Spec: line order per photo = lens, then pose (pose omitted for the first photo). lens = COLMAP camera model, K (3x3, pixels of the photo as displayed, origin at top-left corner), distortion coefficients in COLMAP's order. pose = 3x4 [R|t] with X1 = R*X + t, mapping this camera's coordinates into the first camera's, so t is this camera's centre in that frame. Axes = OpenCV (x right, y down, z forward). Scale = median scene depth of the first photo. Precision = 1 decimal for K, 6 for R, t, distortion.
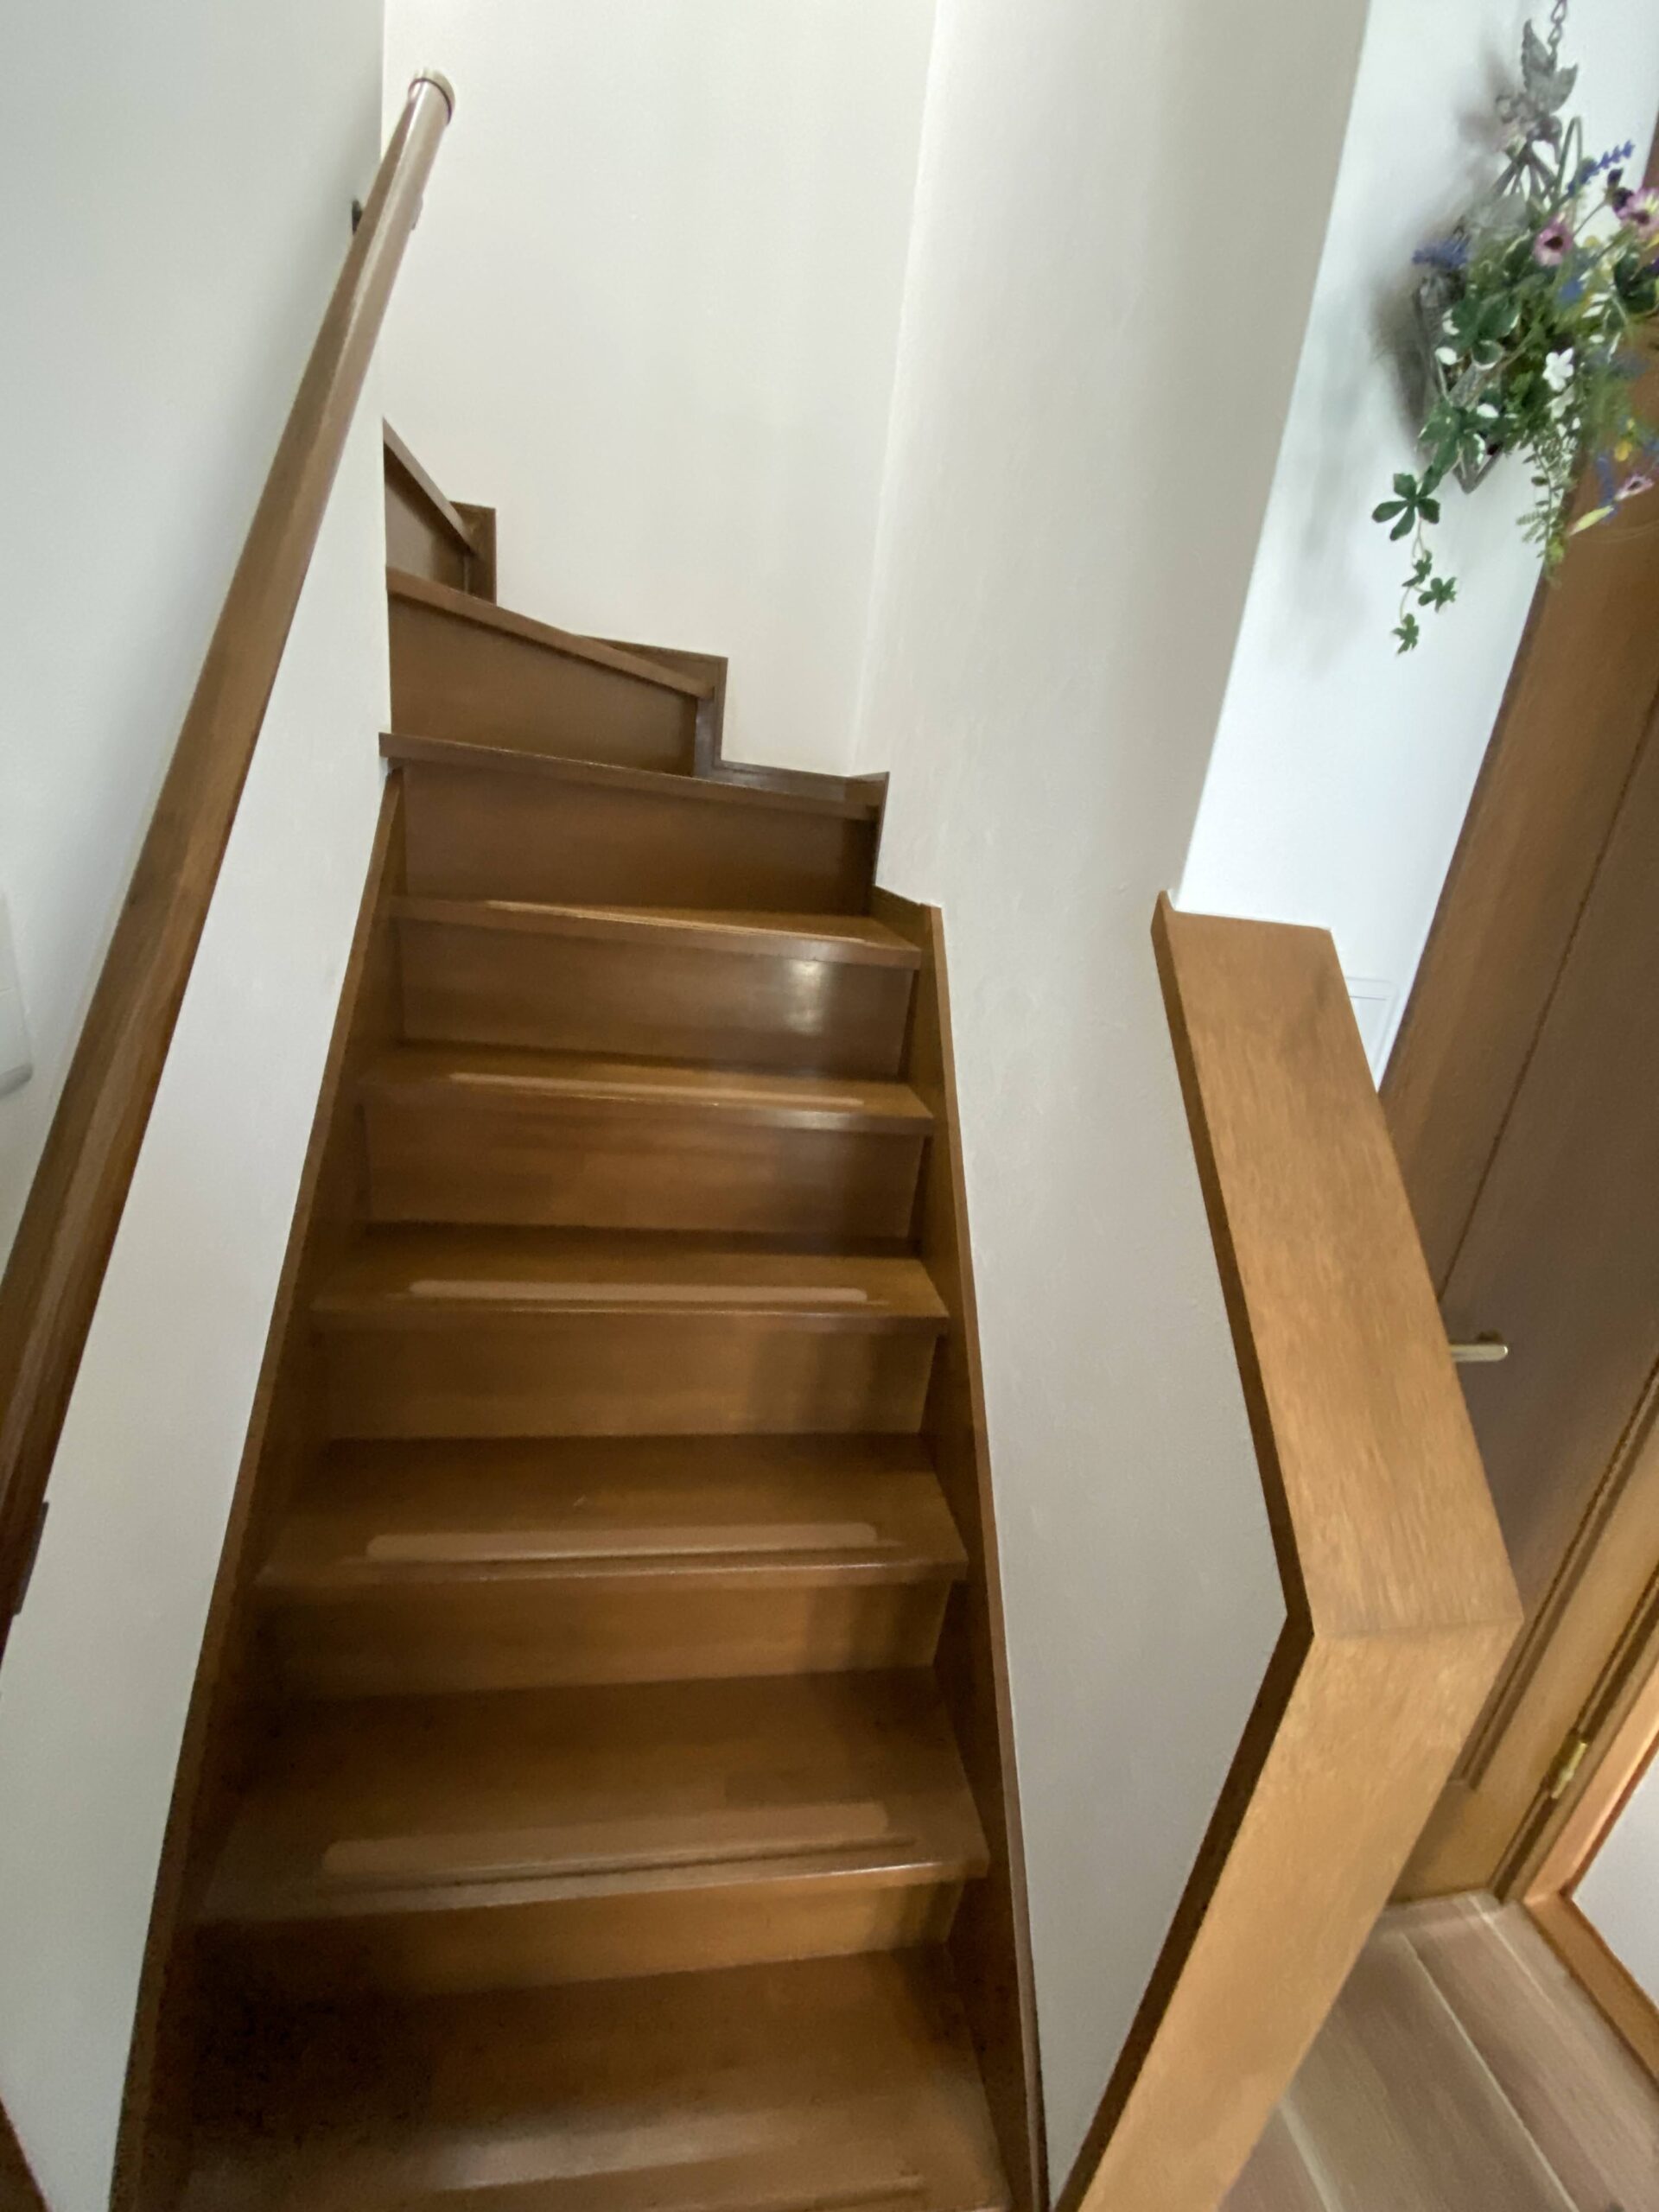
lens RADIAL K [[894.7, 0, 841.1], [0, 894.7, 1106.9], [0, 0, 1]] dist [0.001224, -0.011672]
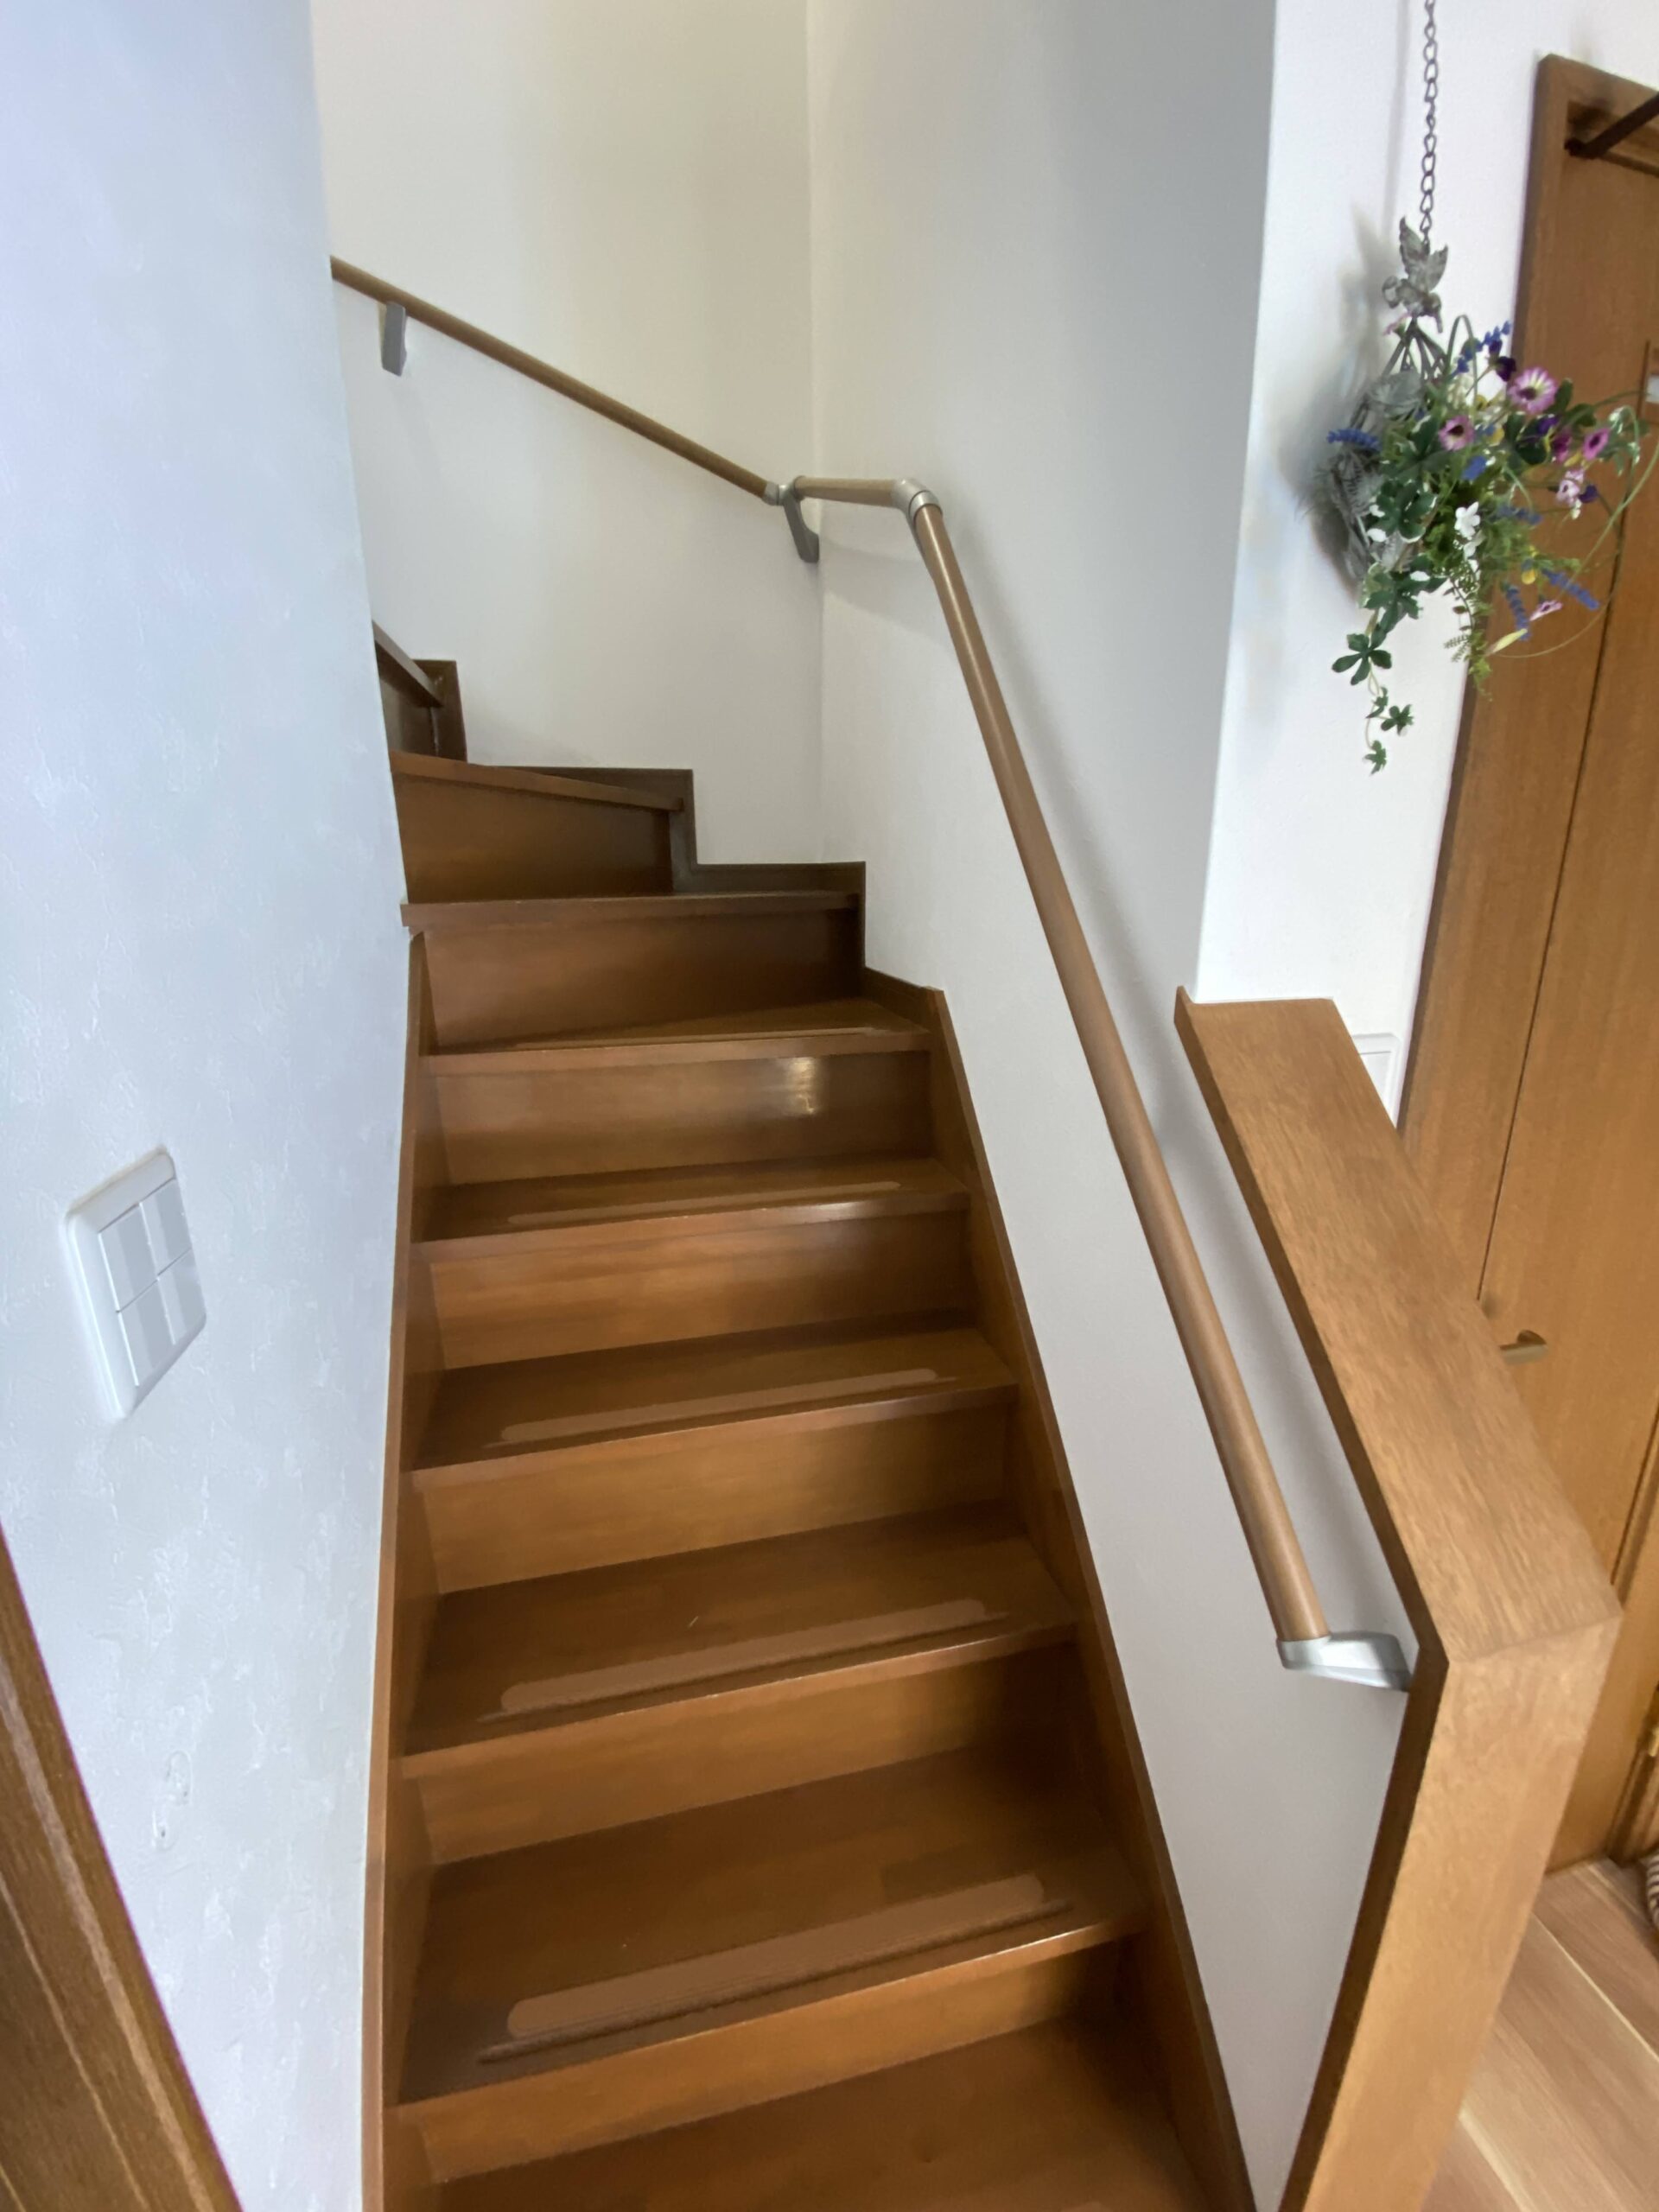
lens RADIAL K [[894.3, 0, 840.2], [0, 894.3, 1105.1], [0, 0, 1]] dist [0.010142, -0.017636]
pose [[0.989983, -0.137429, 0.032369, -0.133296], [0.138861, 0.989188, -0.047166, -0.121409], [-0.025537, 0.051188, 0.998362, -0.101620]]
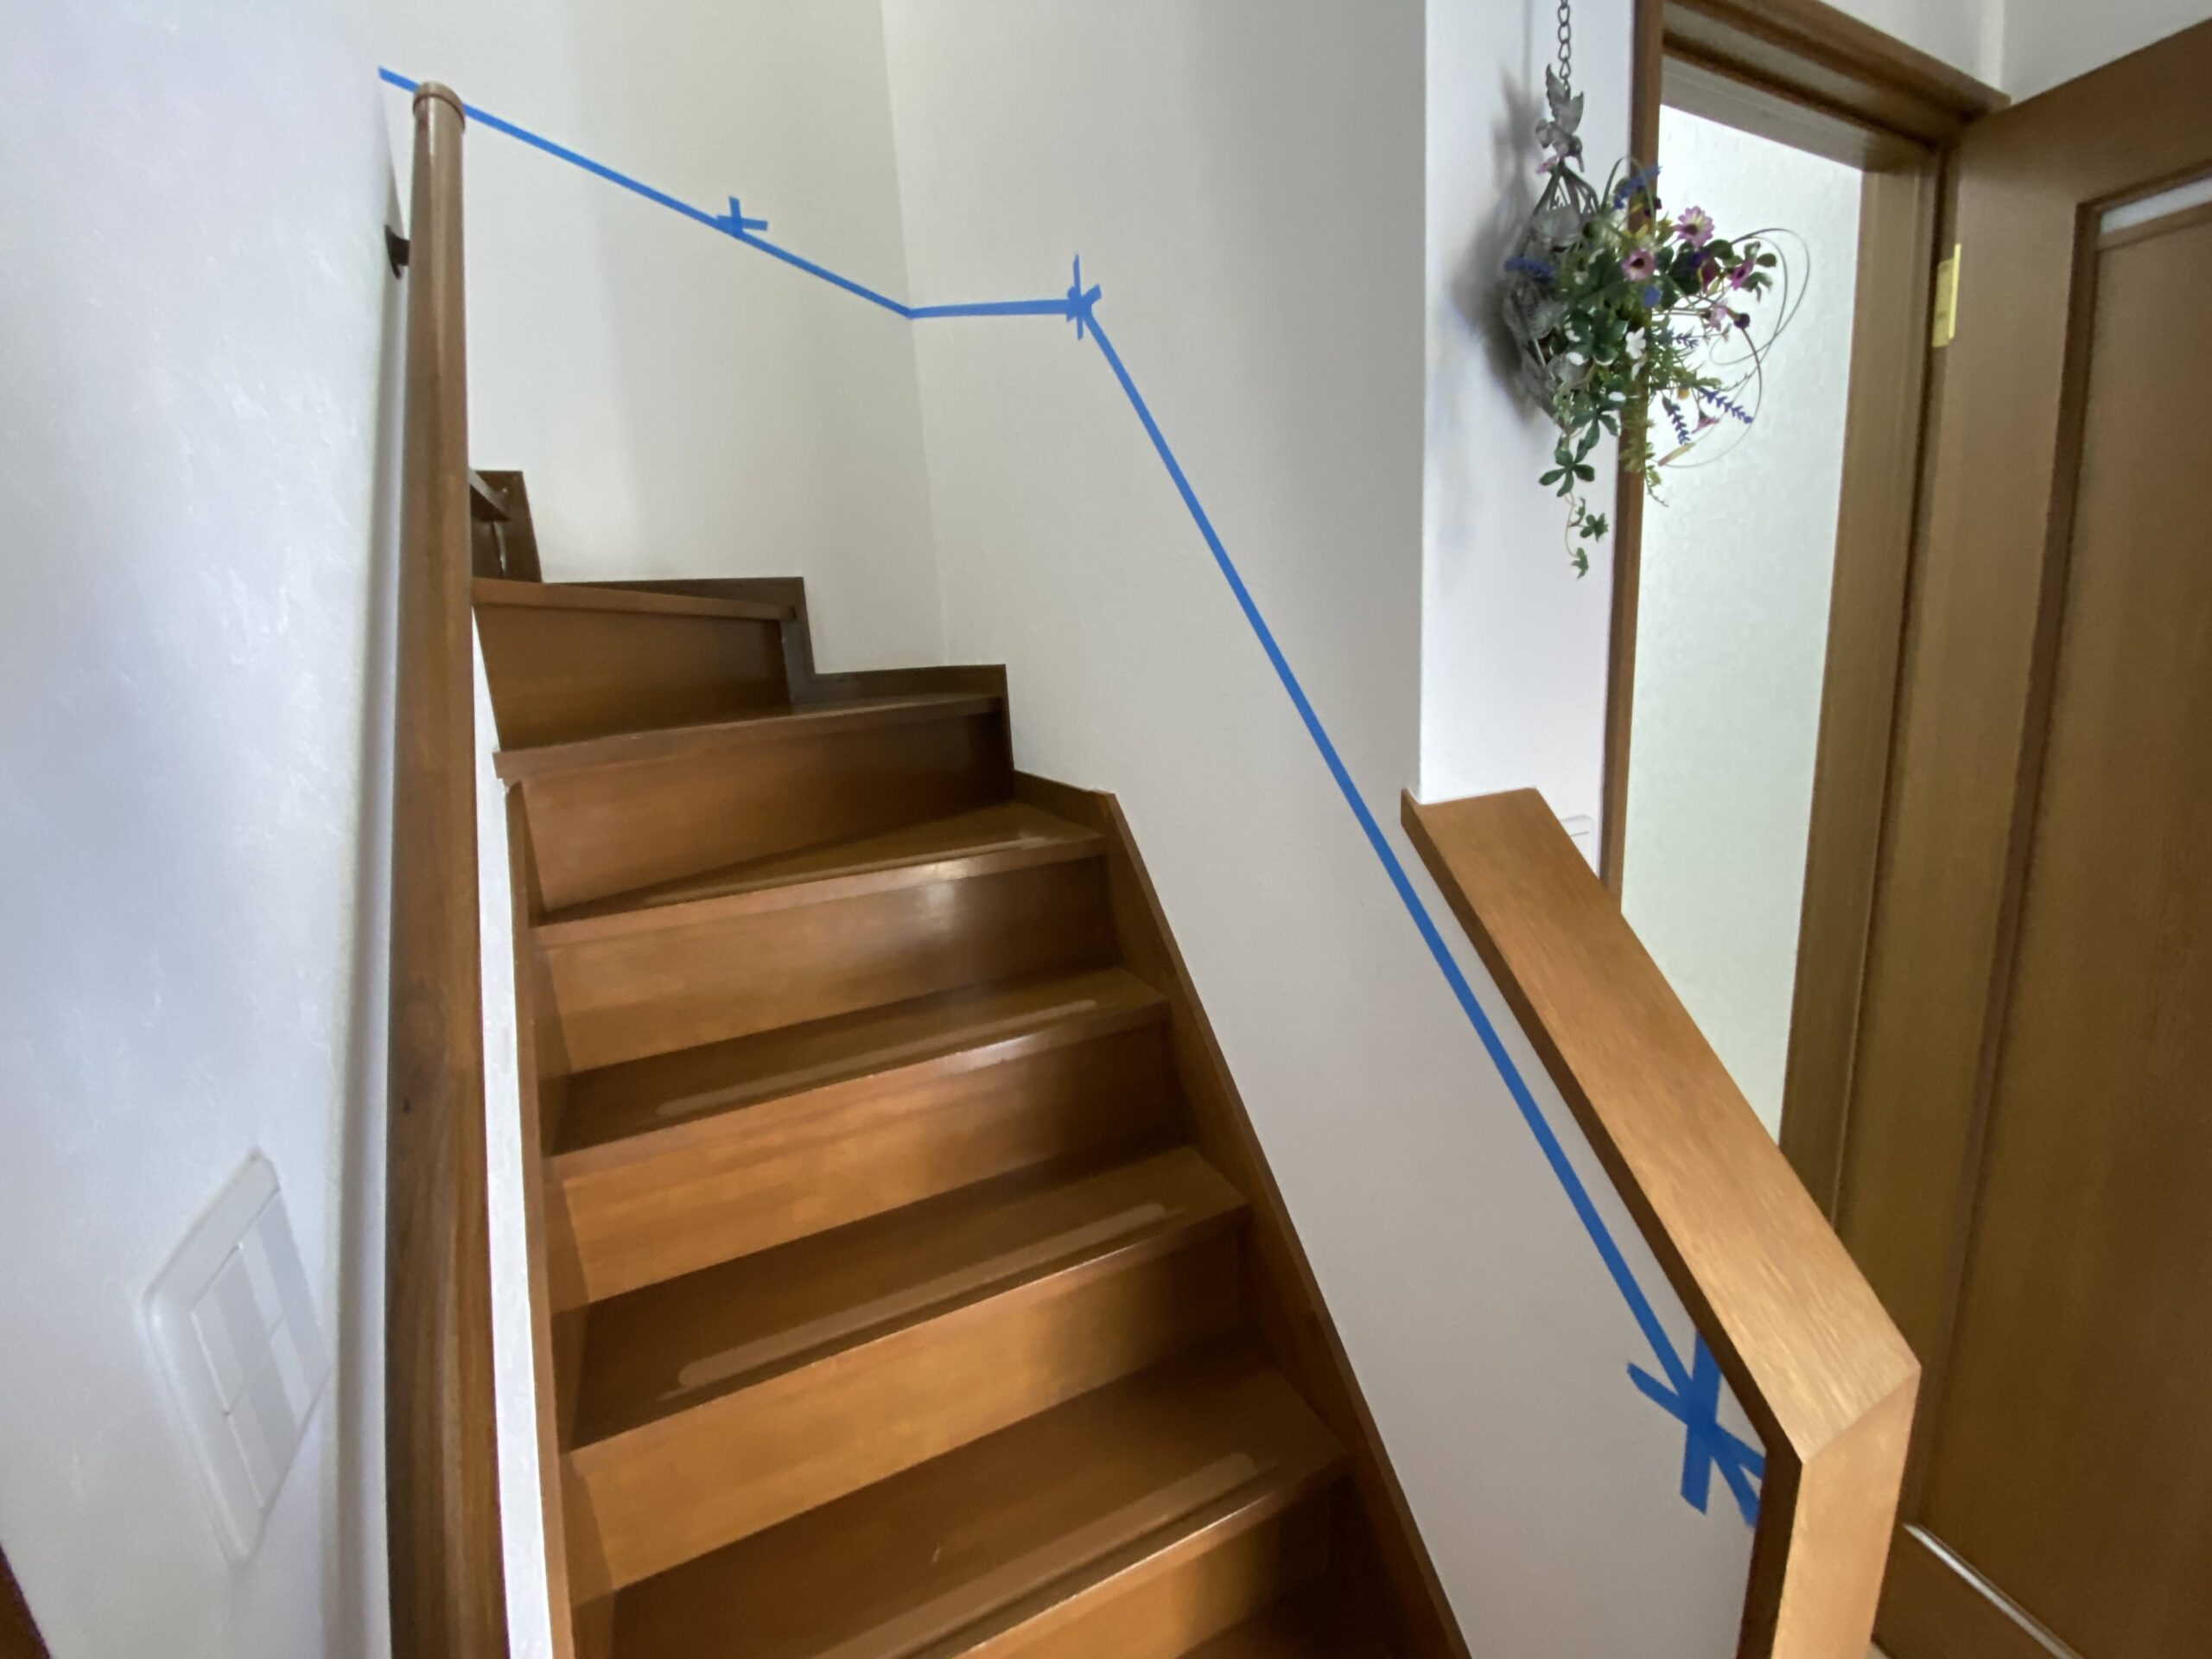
lens RADIAL K [[894.3, 0, 1119.0], [0, 894.3, 819.3], [0, 0, 1]] dist [0.010142, -0.017636]
pose [[0.945293, -0.223937, 0.237219, -0.284709], [0.248752, 0.965254, -0.080044, -0.242022], [-0.211052, 0.134674, 0.968153, 0.017510]]
